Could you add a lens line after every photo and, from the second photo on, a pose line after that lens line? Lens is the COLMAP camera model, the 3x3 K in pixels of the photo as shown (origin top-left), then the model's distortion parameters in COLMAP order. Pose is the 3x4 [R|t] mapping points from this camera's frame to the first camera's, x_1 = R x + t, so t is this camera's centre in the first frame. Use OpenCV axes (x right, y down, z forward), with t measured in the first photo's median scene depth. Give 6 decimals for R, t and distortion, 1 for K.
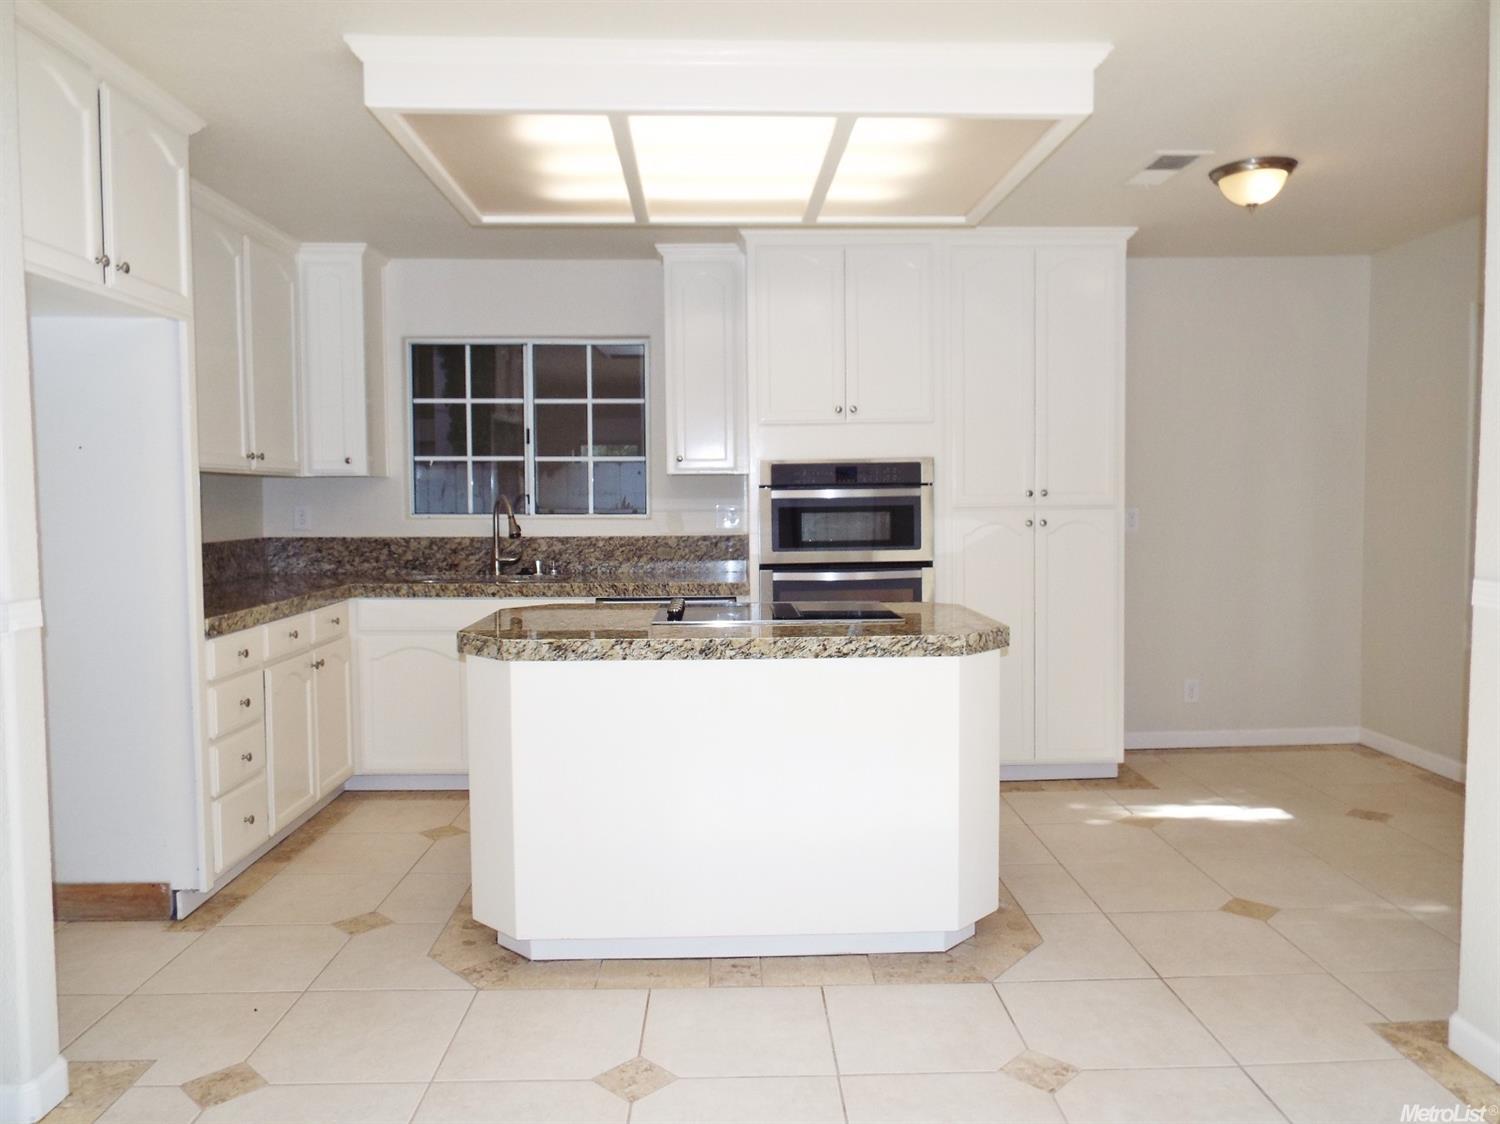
lens RADIAL K [[1105.5, 0, 750.0], [0, 1105.5, 562.0], [0, 0, 1]] dist [-0.003170, 0.006473]
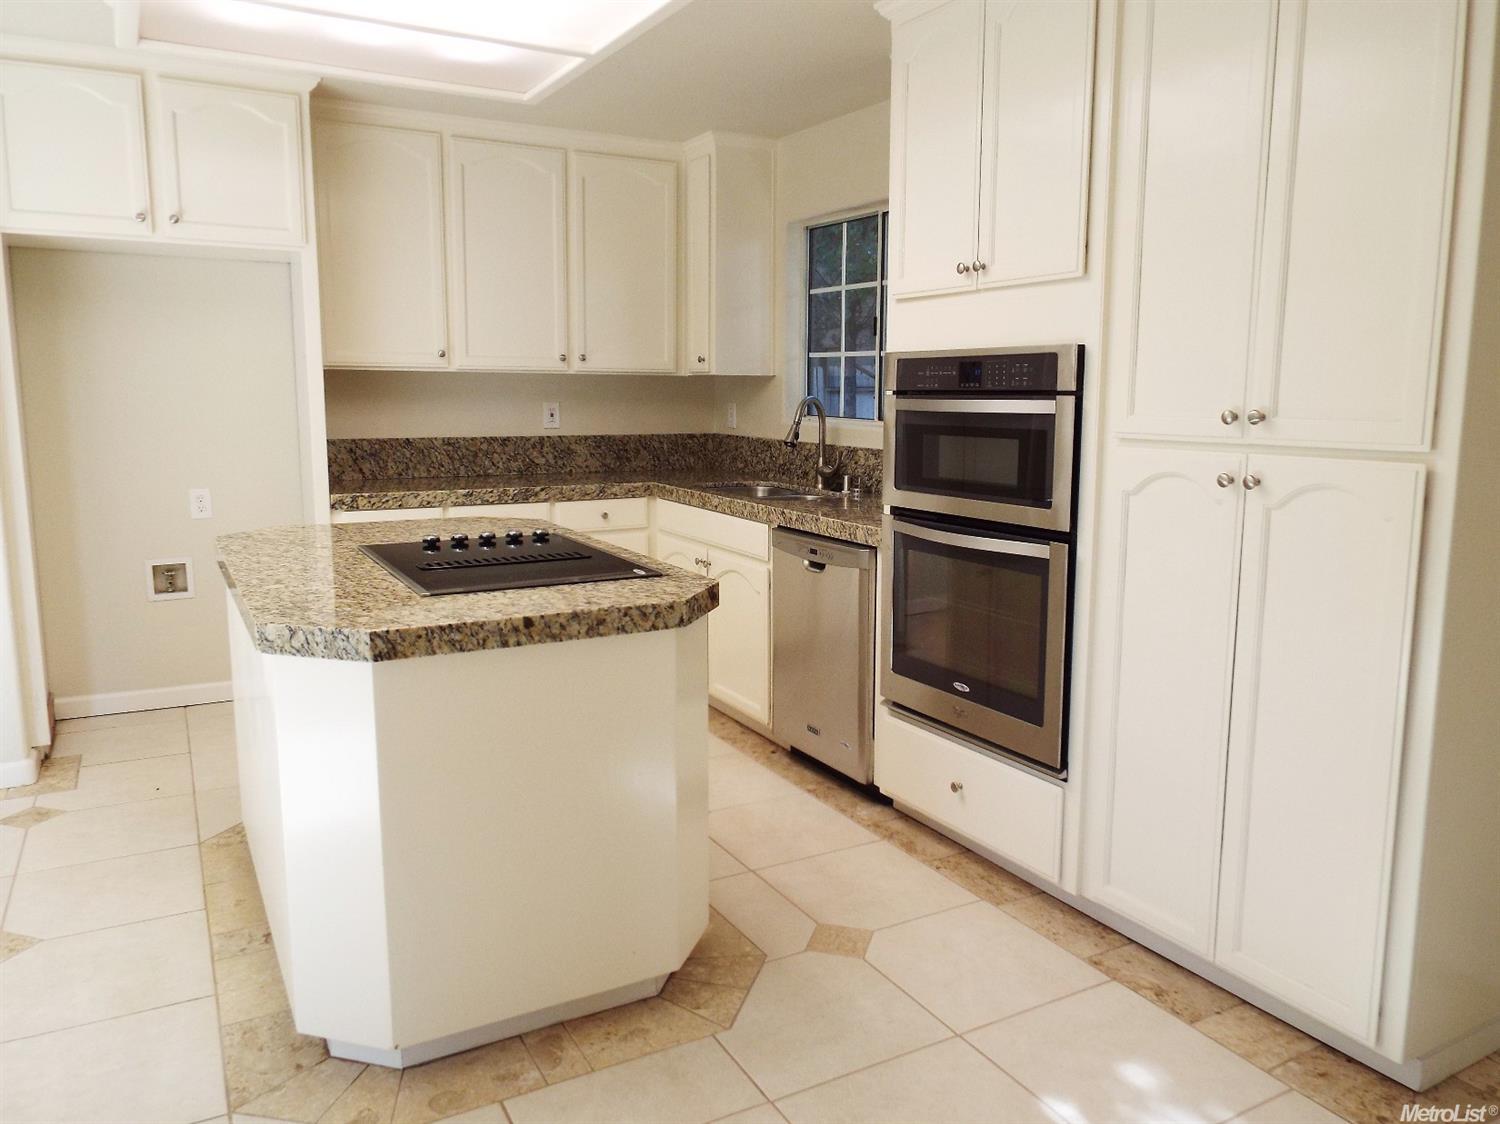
lens RADIAL K [[1096.0, 0, 750.0], [0, 1096.0, 562.0], [0, 0, 1]] dist [-0.002260, -0.001120]
pose [[0.457427, 0.151589, -0.876232, 0.576677], [-0.064767, 0.988425, 0.137187, -0.051632], [0.886886, -0.006002, 0.461950, 0.605176]]
